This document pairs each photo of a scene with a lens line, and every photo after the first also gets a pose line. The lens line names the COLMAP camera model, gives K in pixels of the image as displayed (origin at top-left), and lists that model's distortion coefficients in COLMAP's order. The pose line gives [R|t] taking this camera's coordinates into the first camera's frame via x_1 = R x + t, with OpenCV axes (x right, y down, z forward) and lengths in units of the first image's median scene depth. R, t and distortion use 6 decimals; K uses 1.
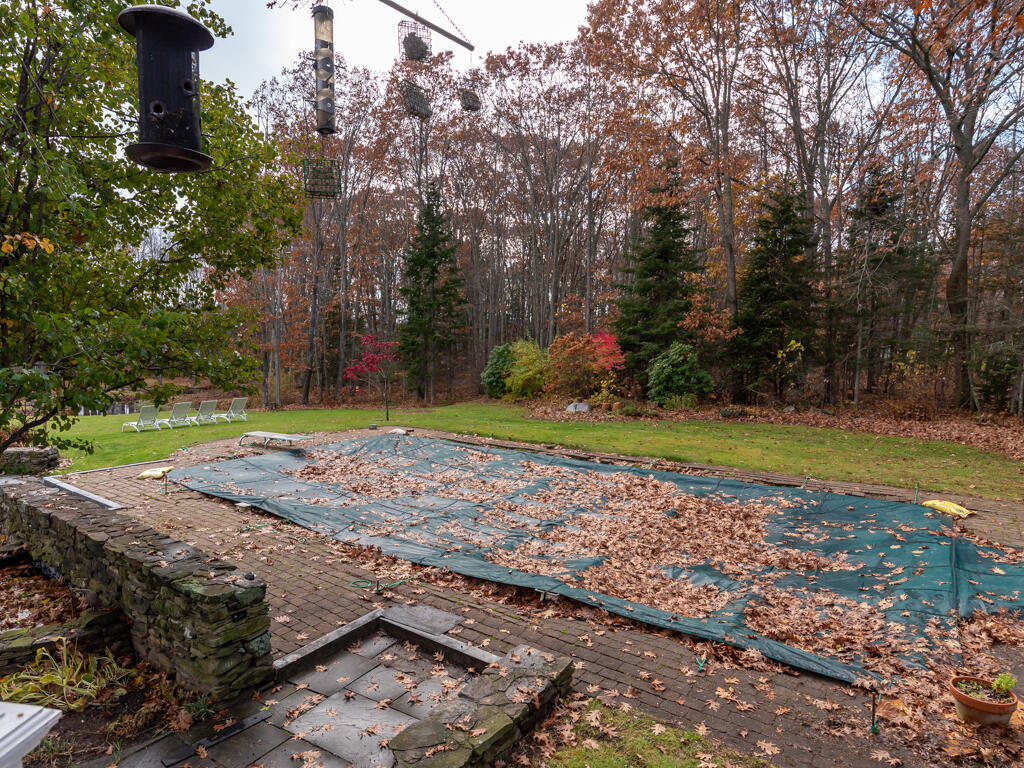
lens RADIAL K [[621.3, 0, 512.0], [0, 621.3, 384.0], [0, 0, 1]] dist [-0.001408, -0.000222]
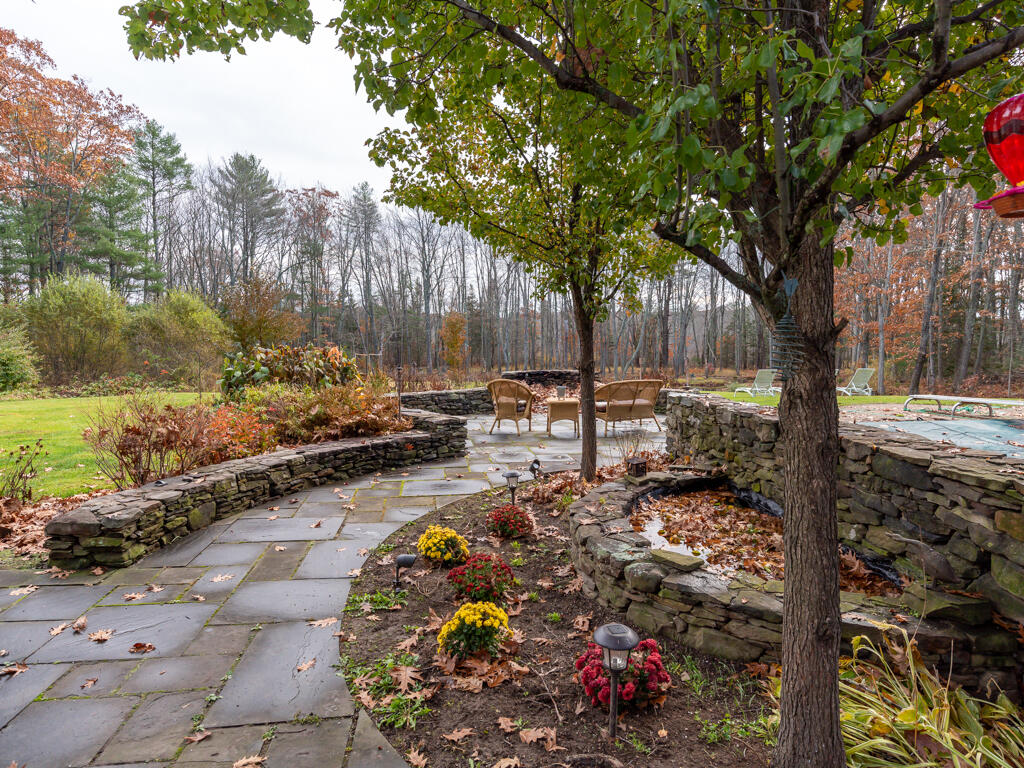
lens RADIAL K [[621.3, 0, 512.0], [0, 621.3, 384.0], [0, 0, 1]] dist [-0.001408, -0.000222]
pose [[0.655226, 0.053675, -0.753524, -0.403984], [-0.053185, 0.998275, 0.024862, 0.158666], [0.753559, 0.023786, 0.656950, 0.321033]]
